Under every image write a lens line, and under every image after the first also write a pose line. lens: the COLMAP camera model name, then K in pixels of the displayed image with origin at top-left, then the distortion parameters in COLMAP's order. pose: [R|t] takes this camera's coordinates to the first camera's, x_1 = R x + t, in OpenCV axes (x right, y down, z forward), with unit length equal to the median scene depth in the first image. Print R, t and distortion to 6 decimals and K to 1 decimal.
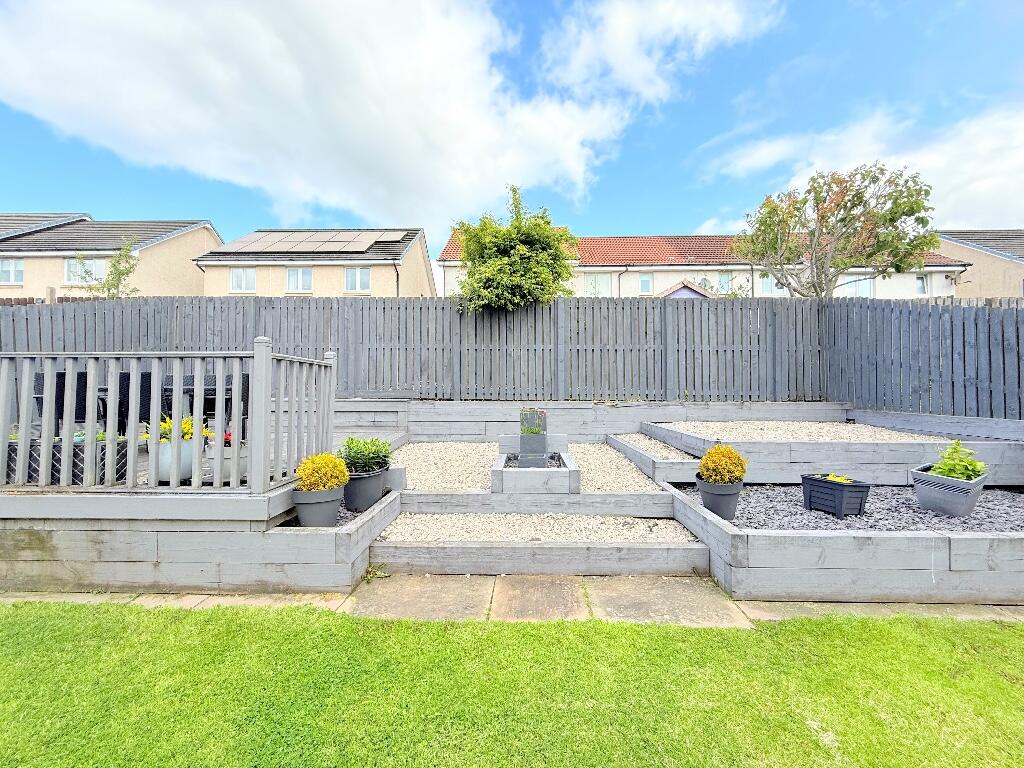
lens RADIAL K [[407.5, 0, 511.3], [0, 407.5, 385.0], [0, 0, 1]] dist [-0.001904, -0.000091]
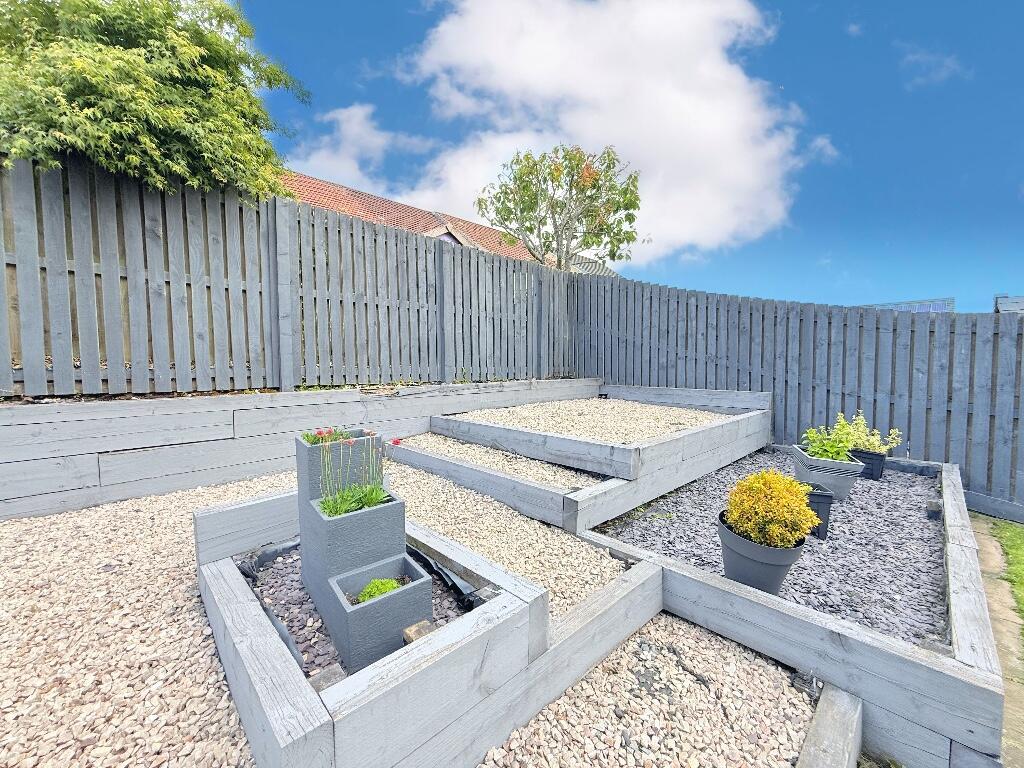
lens RADIAL K [[409.9, 0, 516.6], [0, 409.9, 383.5], [0, 0, 1]] dist [0.002448, 0.000513]
pose [[0.696582, -0.036919, 0.716527, -0.058090], [-0.003146, 0.998508, 0.054507, 0.000198], [-0.717470, -0.040223, 0.695427, 0.404771]]
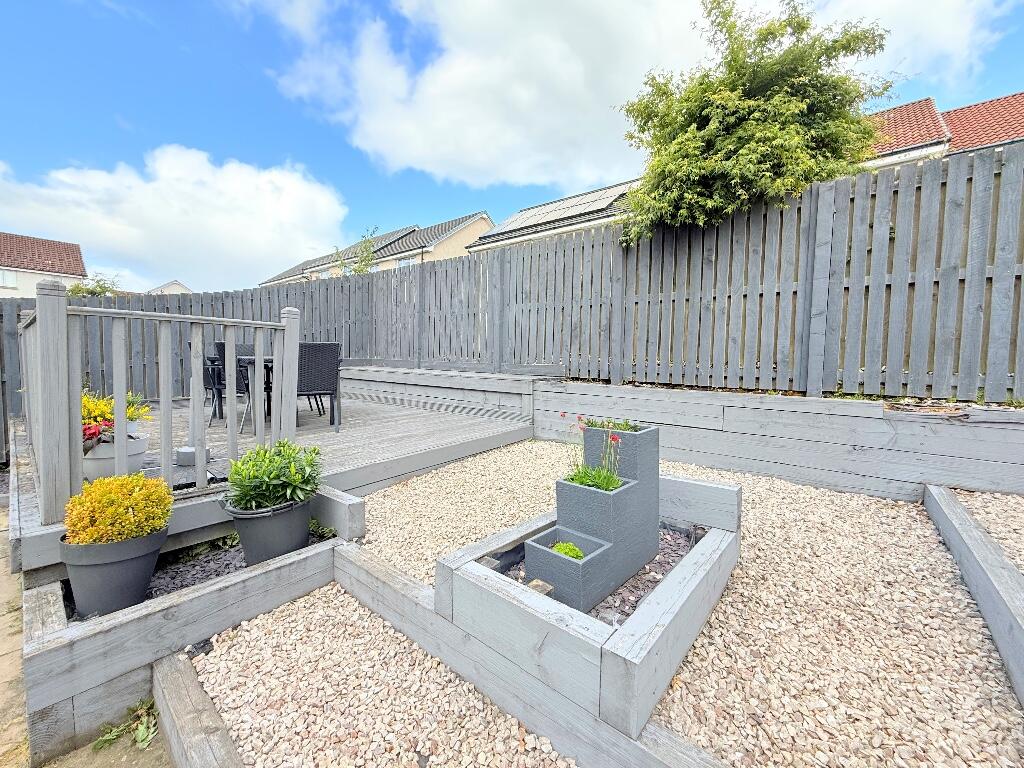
lens RADIAL K [[404.8, 0, 494.4], [0, 404.8, 378.3], [0, 0, 1]] dist [0.009354, -0.010325]
pose [[0.777629, 0.044830, -0.627124, 0.130842], [-0.011903, 0.998326, 0.056606, -0.003848], [0.628611, -0.036554, 0.776860, 0.380452]]
